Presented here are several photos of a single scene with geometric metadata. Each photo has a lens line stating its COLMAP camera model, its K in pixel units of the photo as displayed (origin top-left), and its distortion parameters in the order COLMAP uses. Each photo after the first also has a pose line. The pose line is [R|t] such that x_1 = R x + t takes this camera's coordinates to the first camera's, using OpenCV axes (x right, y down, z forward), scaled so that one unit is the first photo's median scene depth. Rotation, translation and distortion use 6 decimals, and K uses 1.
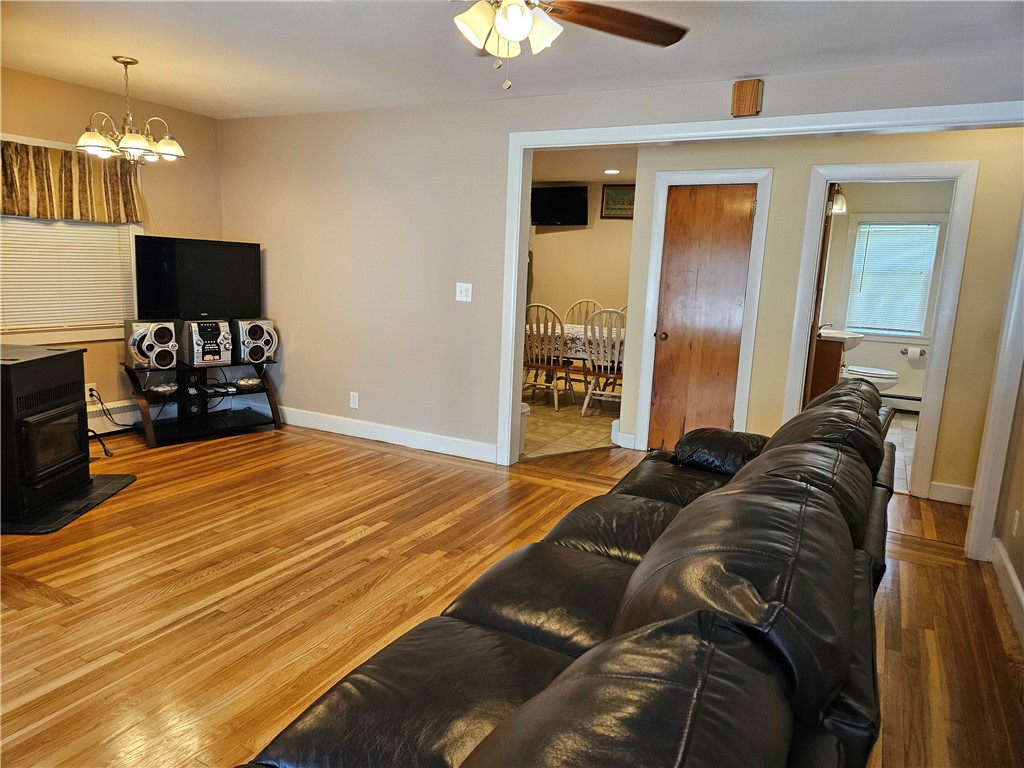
lens RADIAL K [[683.3, 0, 517.1], [0, 683.3, 387.7], [0, 0, 1]] dist [0.040690, -0.028622]
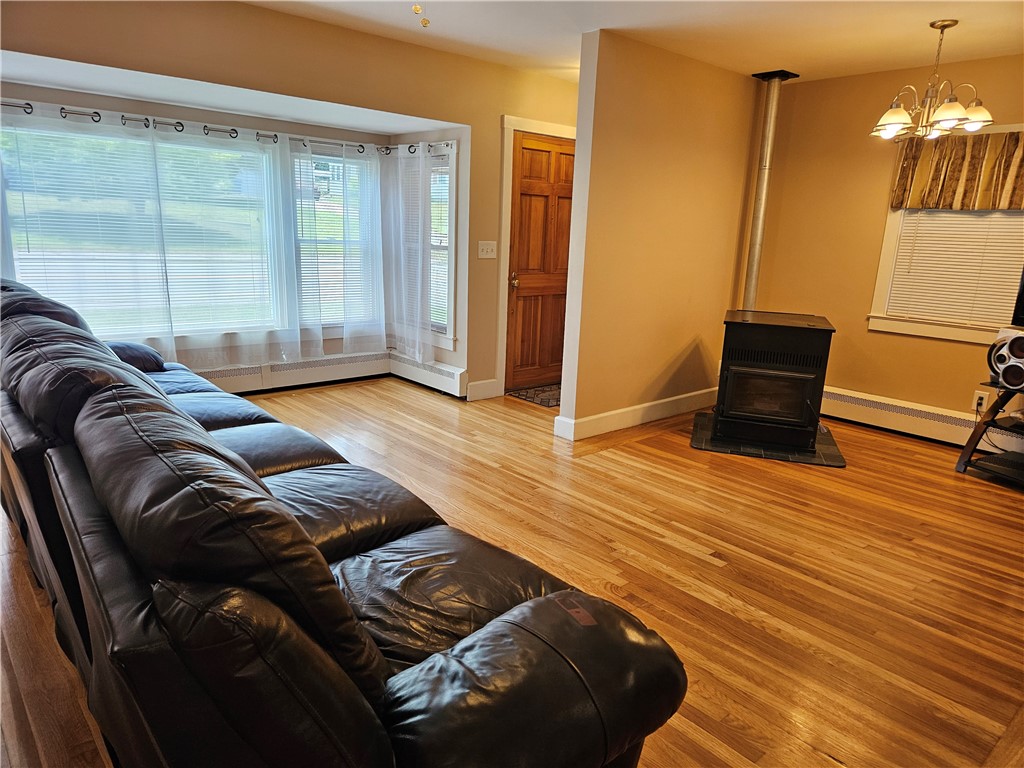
lens RADIAL K [[683.3, 0, 511.8], [0, 683.3, 390.2], [0, 0, 1]] dist [0.040690, -0.028622]
pose [[-0.352905, 0.163704, -0.921227, 0.488441], [-0.219283, 0.942683, 0.251521, -0.113216], [0.909601, 0.290773, -0.296780, 0.801057]]
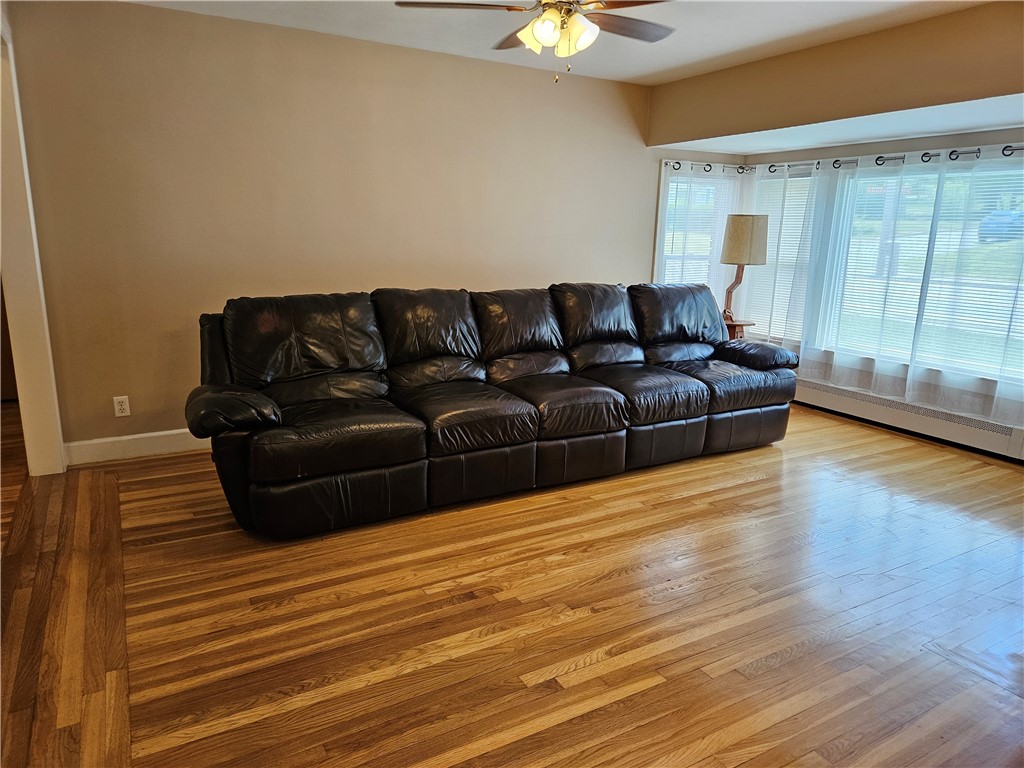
lens RADIAL K [[683.3, 0, 525.4], [0, 683.3, 371.1], [0, 0, 1]] dist [0.040690, -0.028622]
pose [[-0.847195, -0.171690, 0.502776, -0.367021], [0.033021, 0.927498, 0.372367, -0.217780], [-0.530255, 0.332070, -0.780102, 1.143452]]
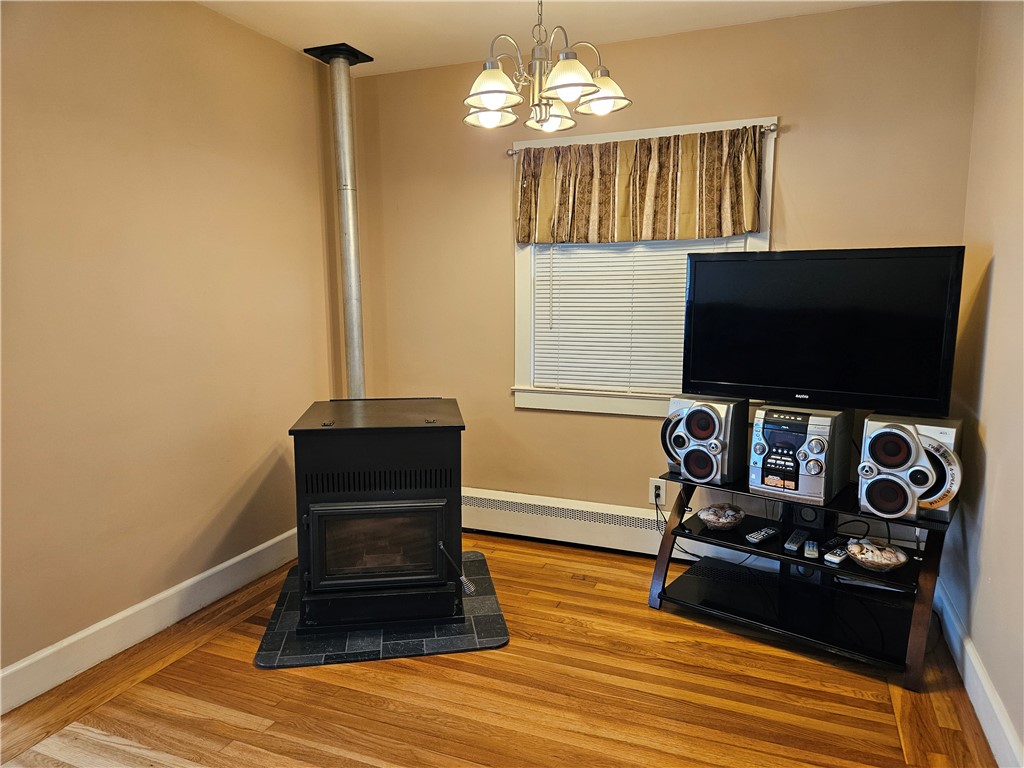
lens RADIAL K [[683.3, 0, 516.3], [0, 683.3, 382.8], [0, 0, 1]] dist [0.040690, -0.028622]
pose [[0.100431, 0.086577, -0.991170, 0.031408], [-0.171679, 0.982772, 0.068448, -0.136590], [0.980020, 0.163289, 0.113564, 0.872191]]
